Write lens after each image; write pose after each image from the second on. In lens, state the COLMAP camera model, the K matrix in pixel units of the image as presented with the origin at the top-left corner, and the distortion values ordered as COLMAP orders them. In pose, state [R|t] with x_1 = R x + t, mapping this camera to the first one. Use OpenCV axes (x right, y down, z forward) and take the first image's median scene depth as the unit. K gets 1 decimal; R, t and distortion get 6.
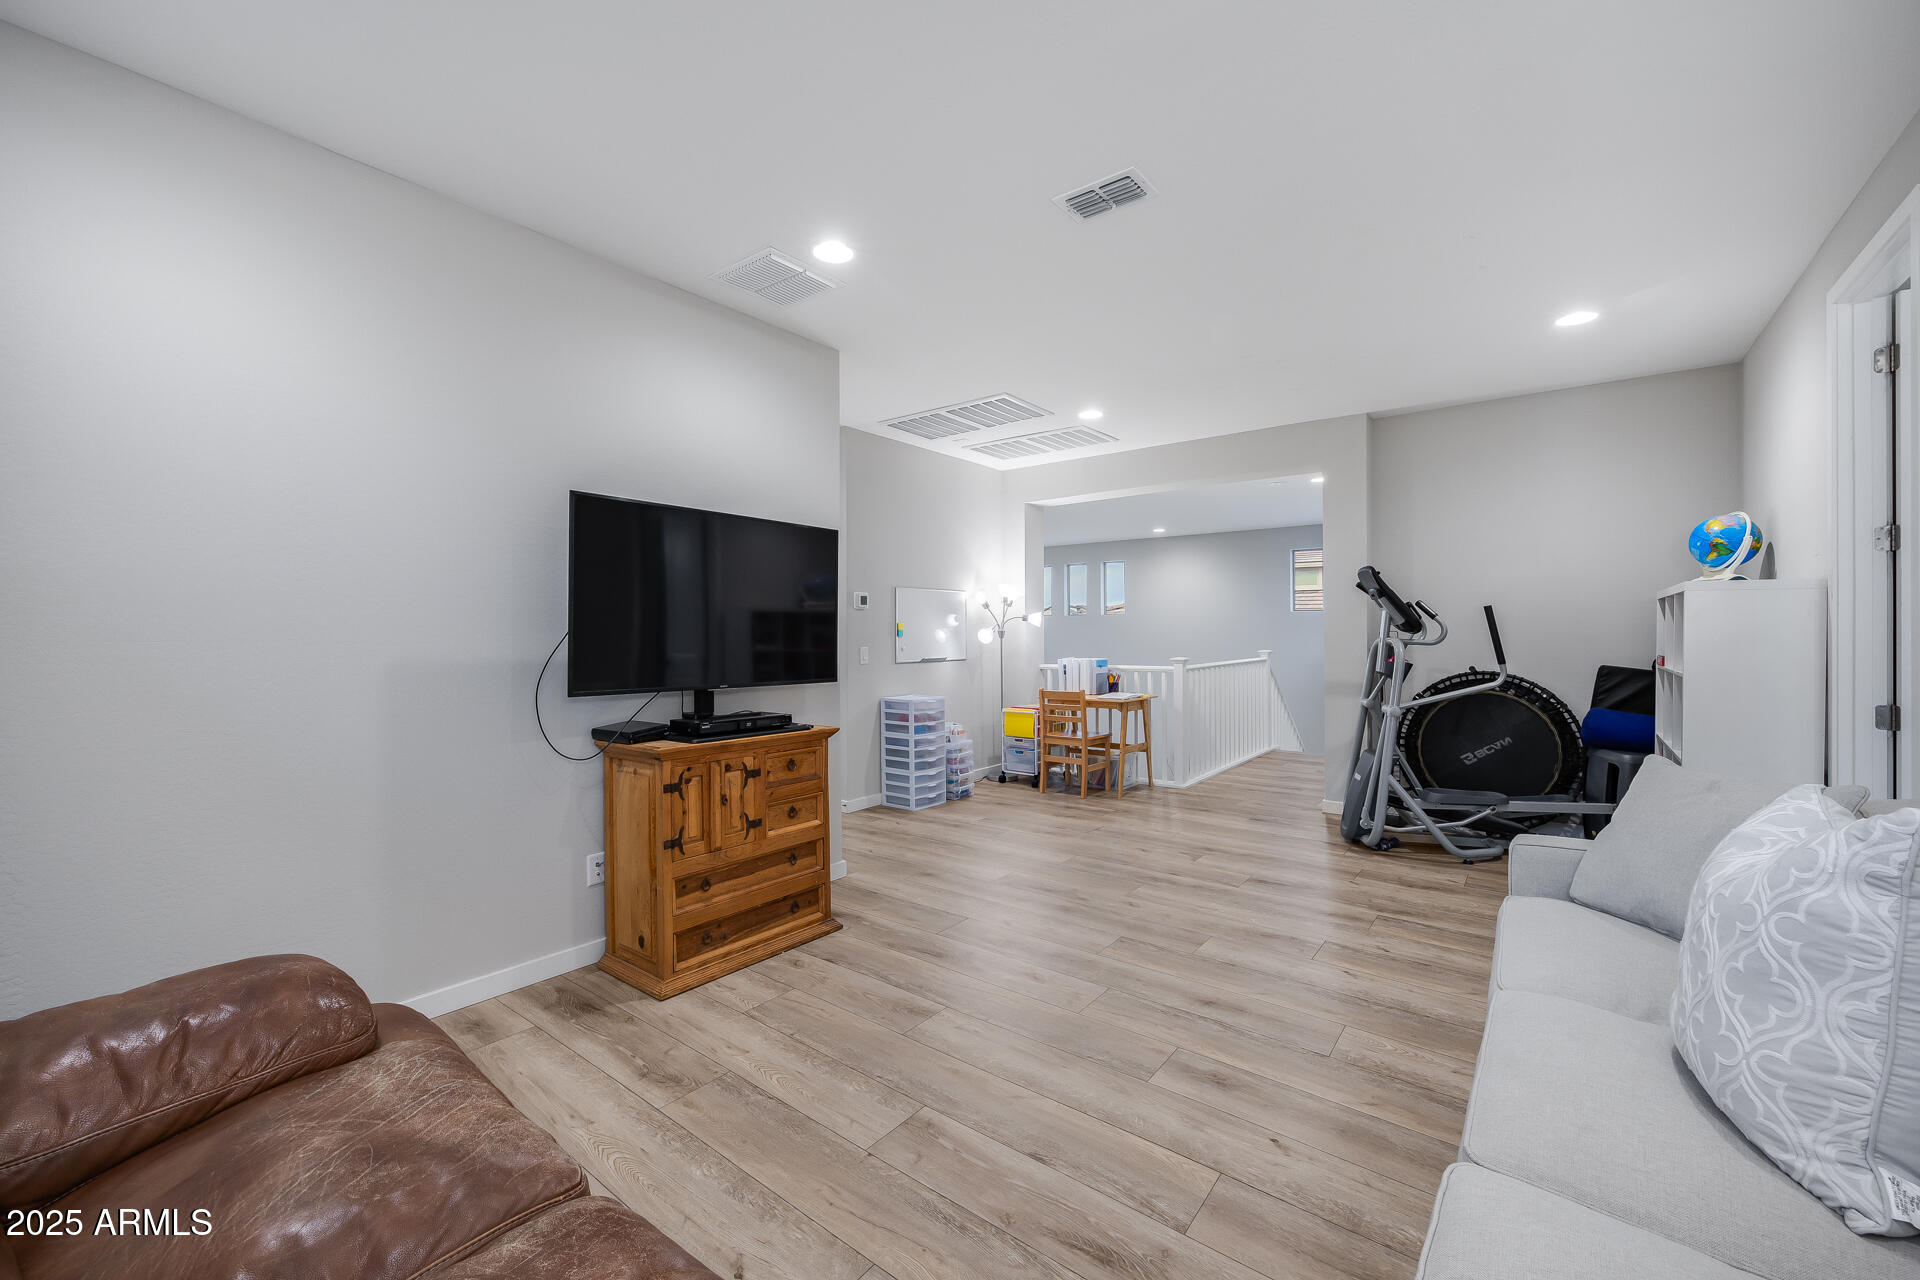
lens RADIAL K [[758.5, 0, 960.8], [0, 758.5, 638.9], [0, 0, 1]] dist [-0.001003, -0.000262]
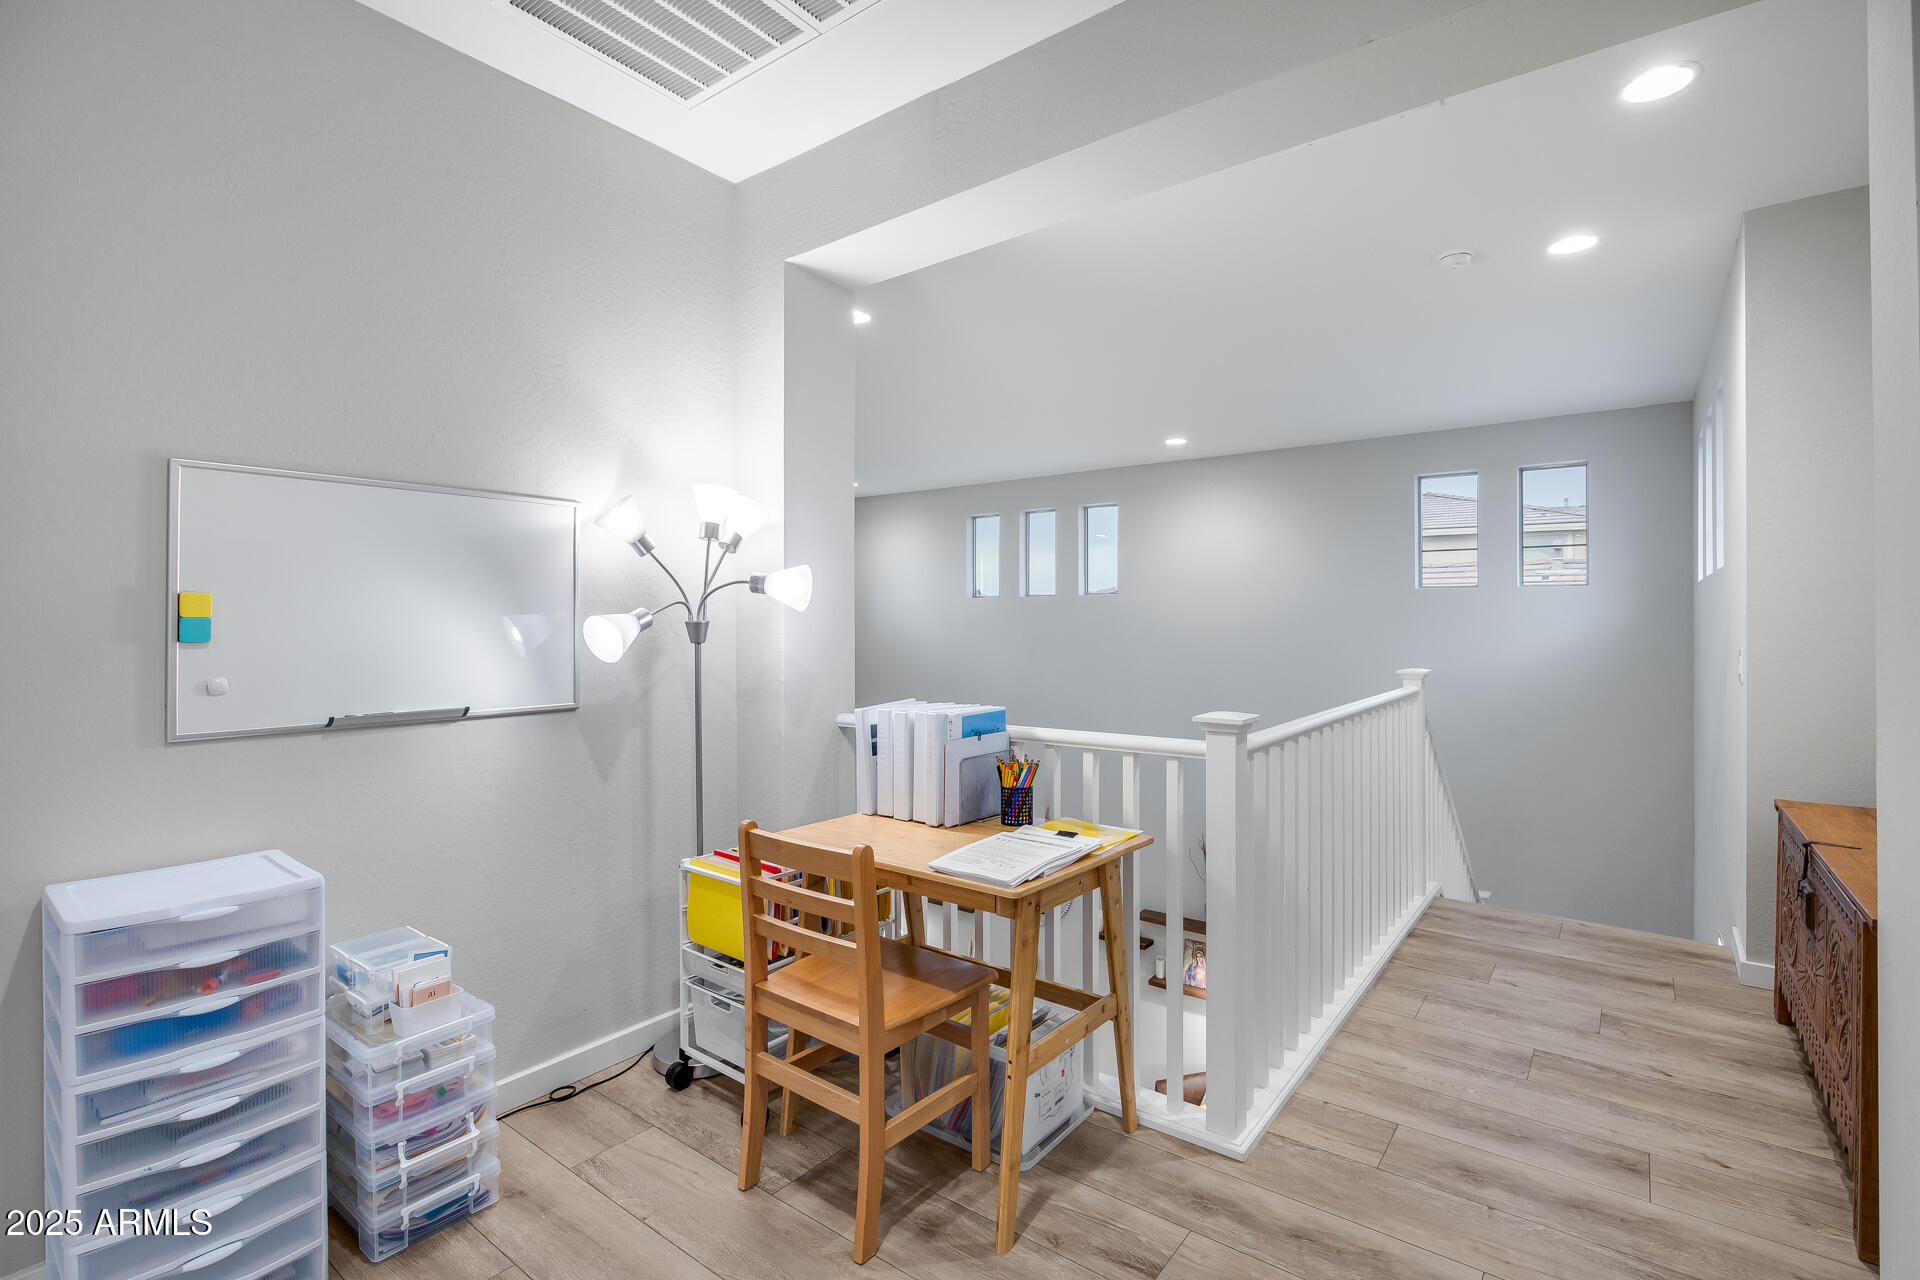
lens RADIAL K [[904.7, 0, 978.2], [0, 904.7, 630.8], [0, 0, 1]] dist [-0.010735, 0.000080]
pose [[0.999506, 0.003434, 0.031254, 0.172804], [-0.003270, 0.999981, -0.005292, -0.005164], [-0.031272, 0.005187, 0.999497, 0.622257]]
